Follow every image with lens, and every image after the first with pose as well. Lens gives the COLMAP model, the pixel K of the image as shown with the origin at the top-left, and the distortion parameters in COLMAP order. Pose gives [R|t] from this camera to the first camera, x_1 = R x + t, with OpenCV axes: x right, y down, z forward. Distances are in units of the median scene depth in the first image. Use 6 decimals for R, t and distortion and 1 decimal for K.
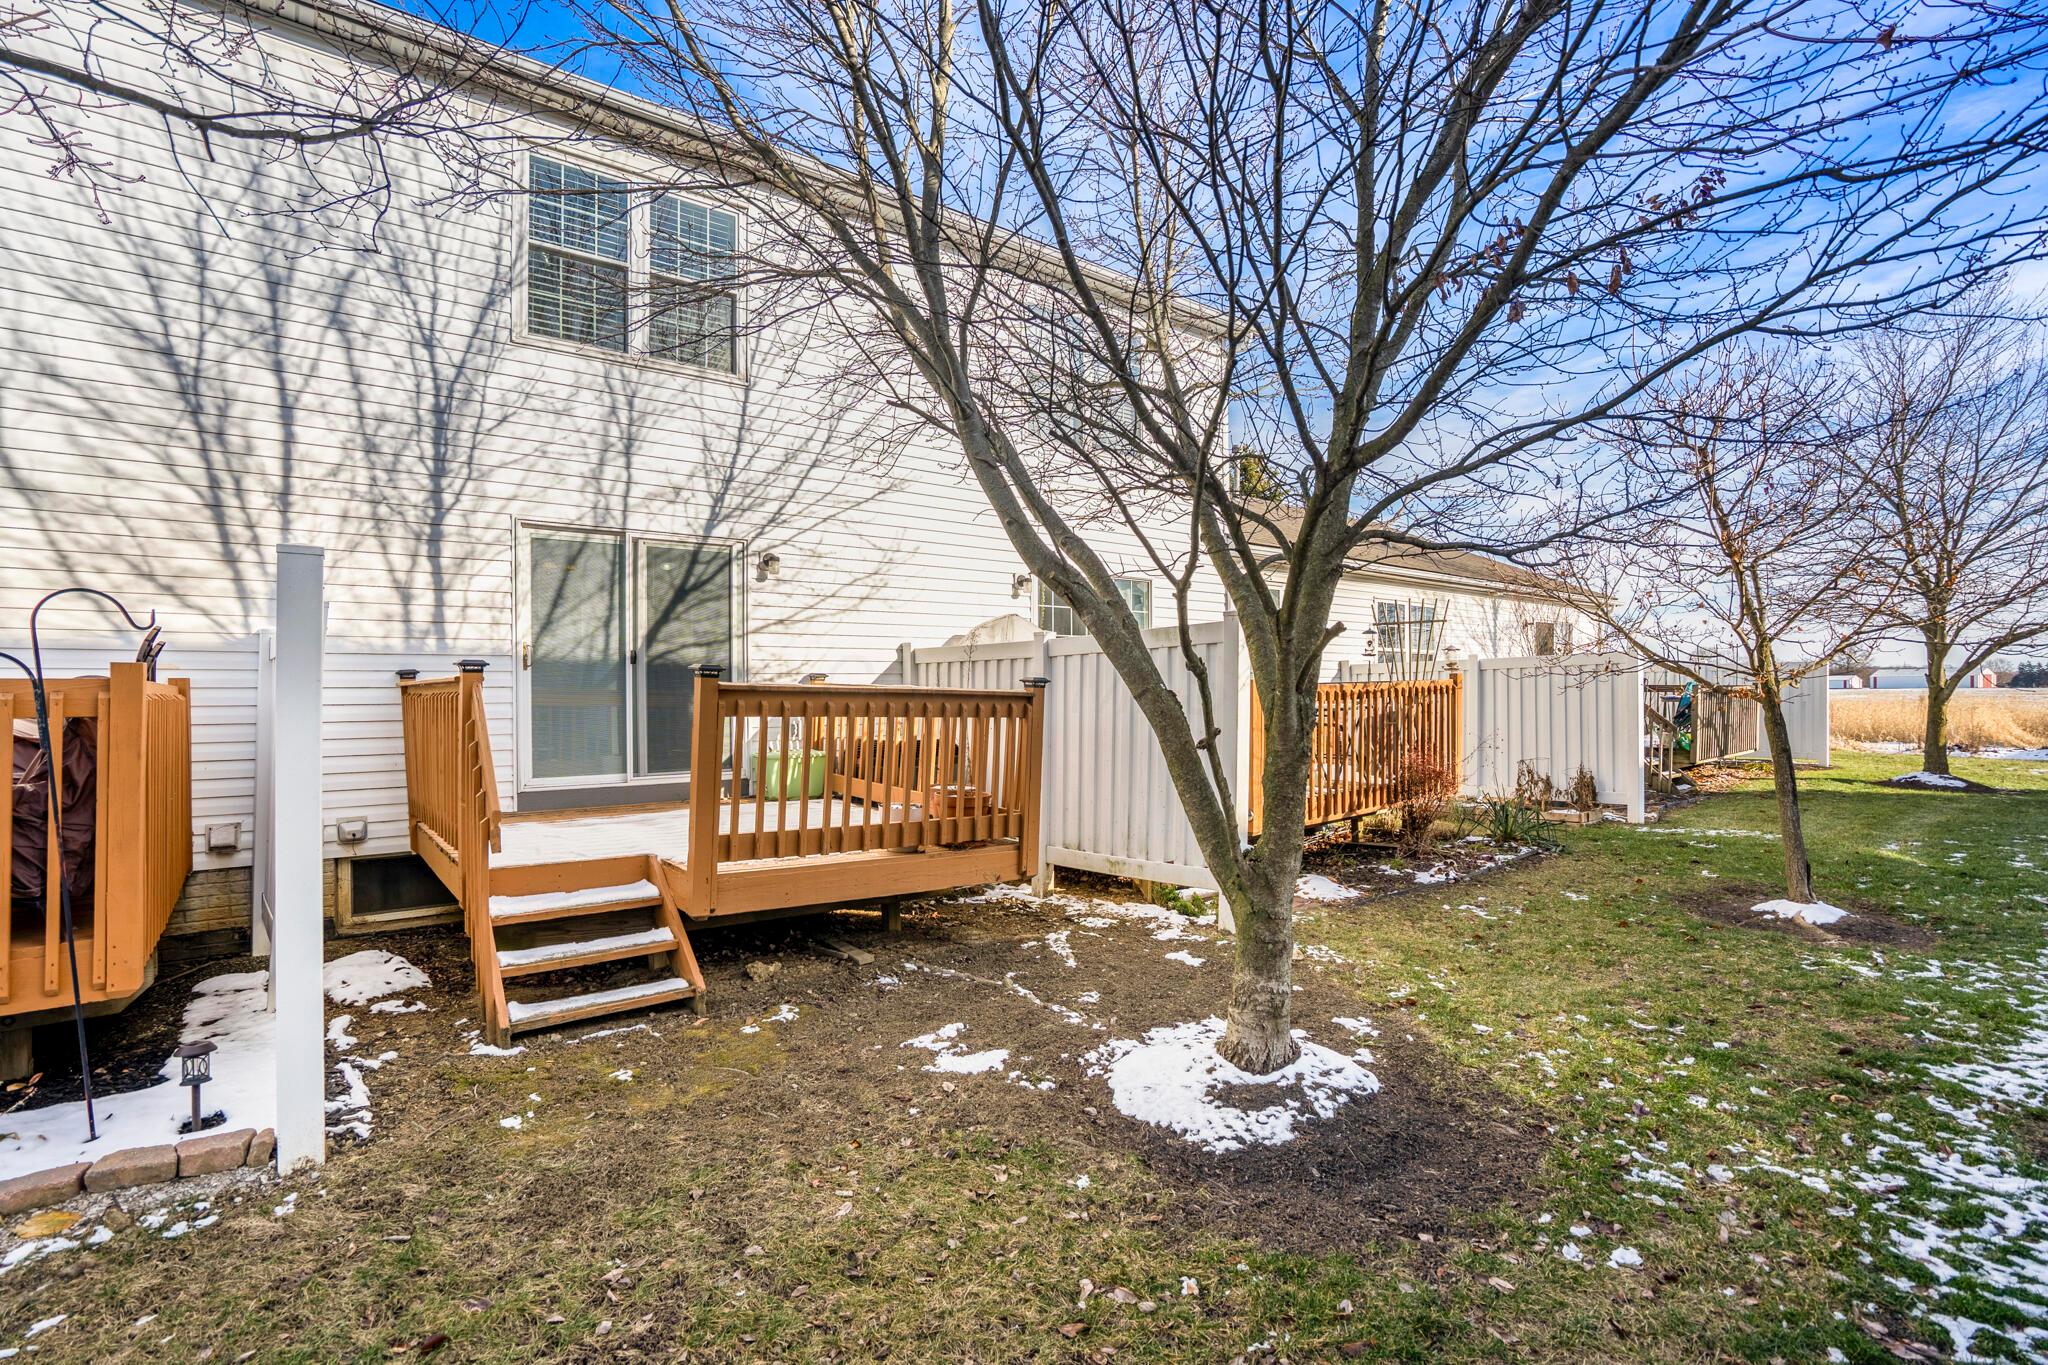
lens RADIAL K [[939.9, 0, 1035.8], [0, 939.9, 691.7], [0, 0, 1]] dist [-0.013624, 0.007554]
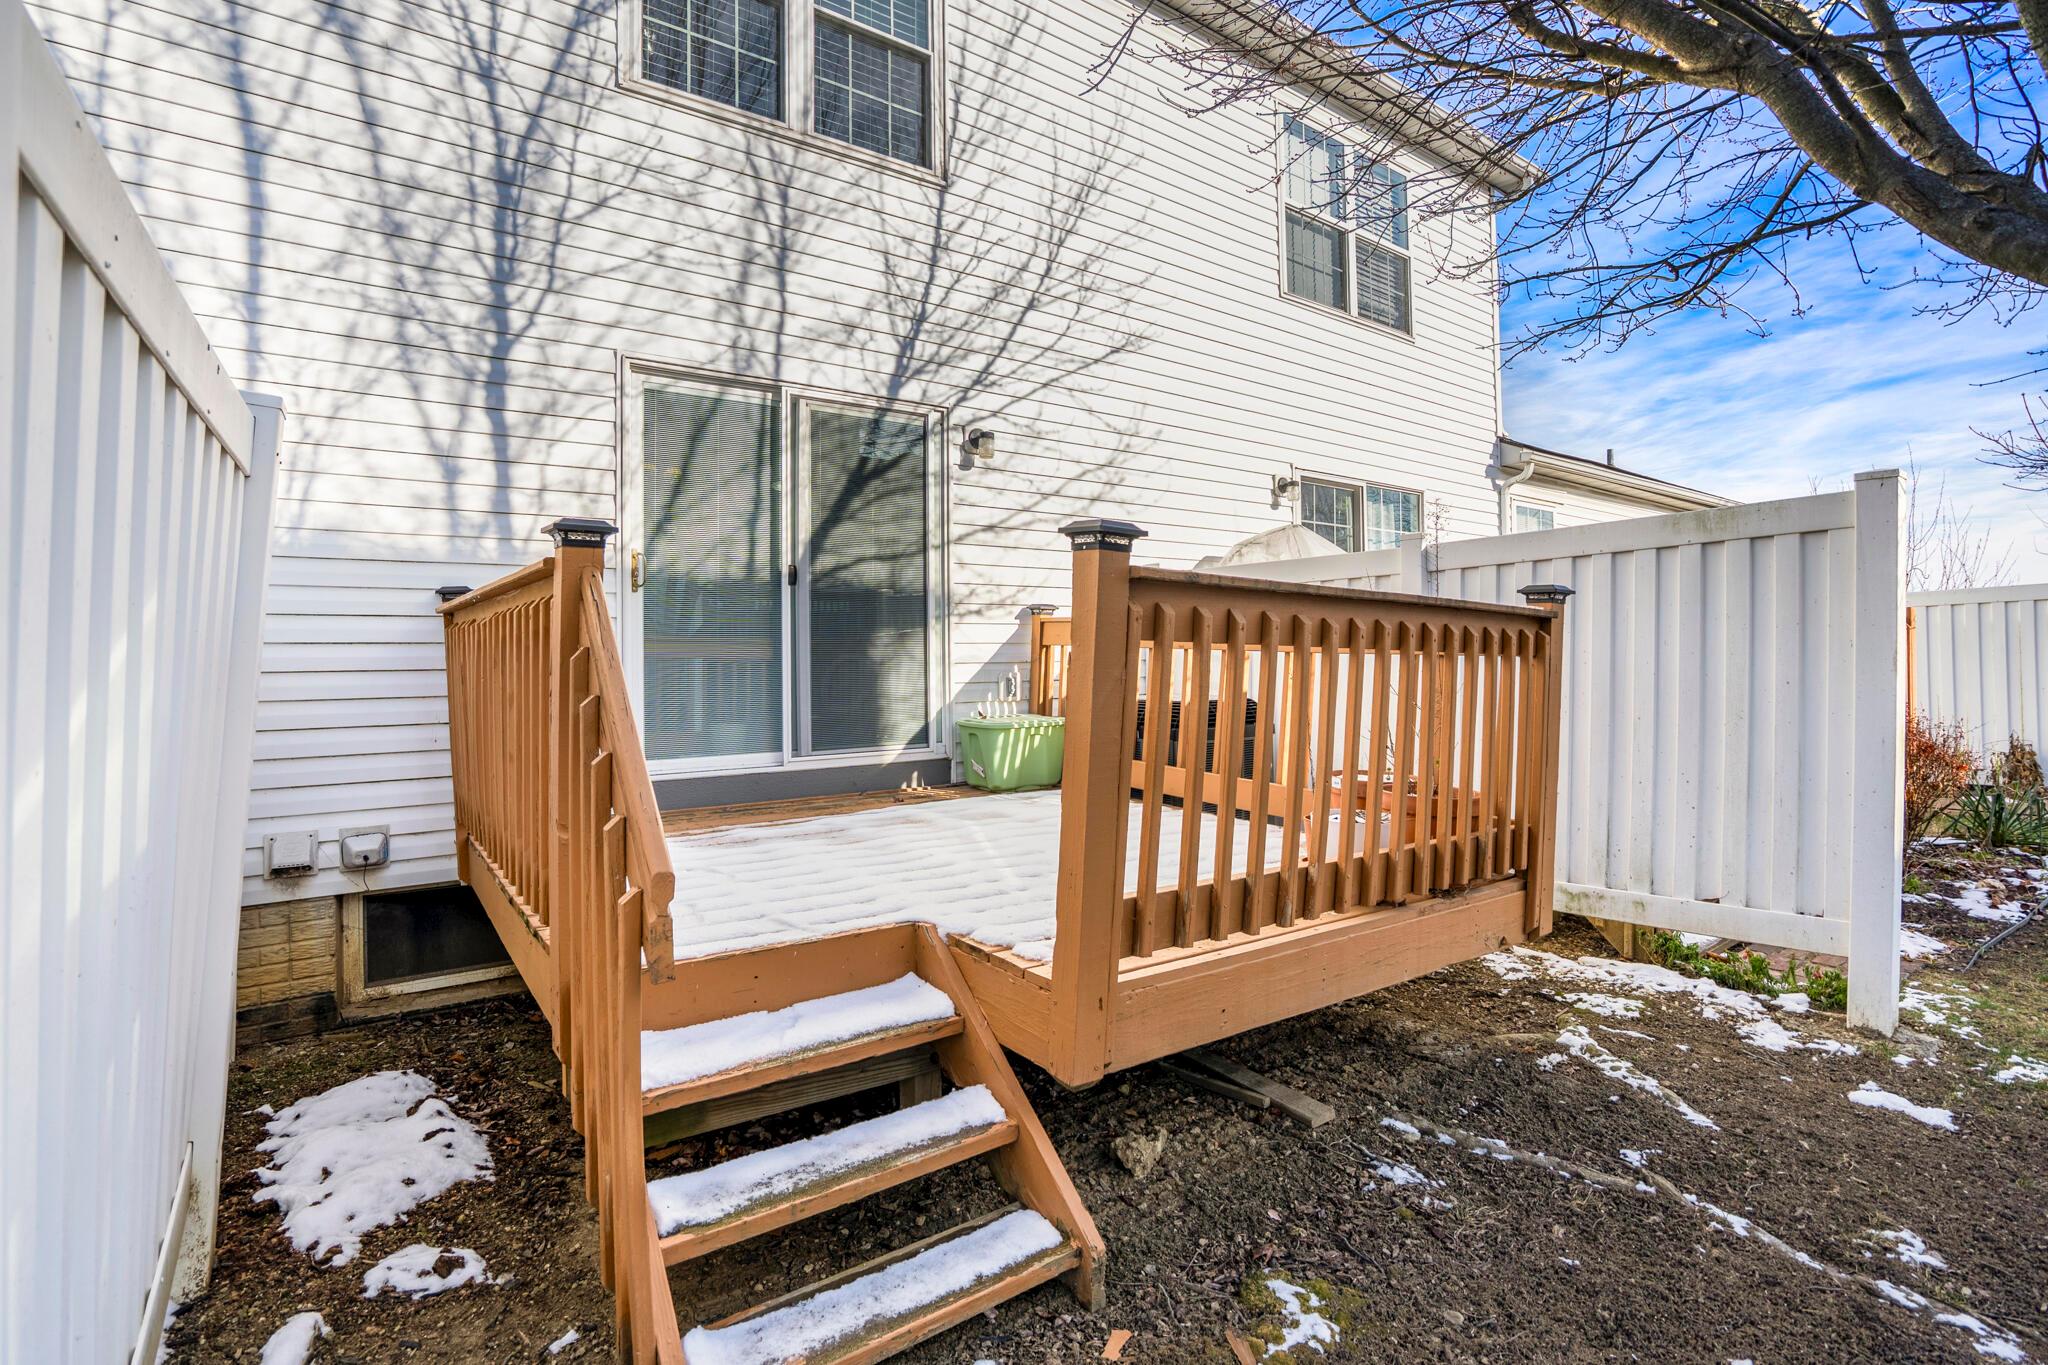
lens RADIAL K [[939.9, 0, 1058.0], [0, 939.9, 651.1], [0, 0, 1]] dist [-0.013624, 0.007554]
pose [[0.999670, -0.005717, -0.025059, -0.252041], [0.005541, 0.999960, -0.007080, 0.025046], [0.025098, 0.006939, 0.999661, 0.385459]]
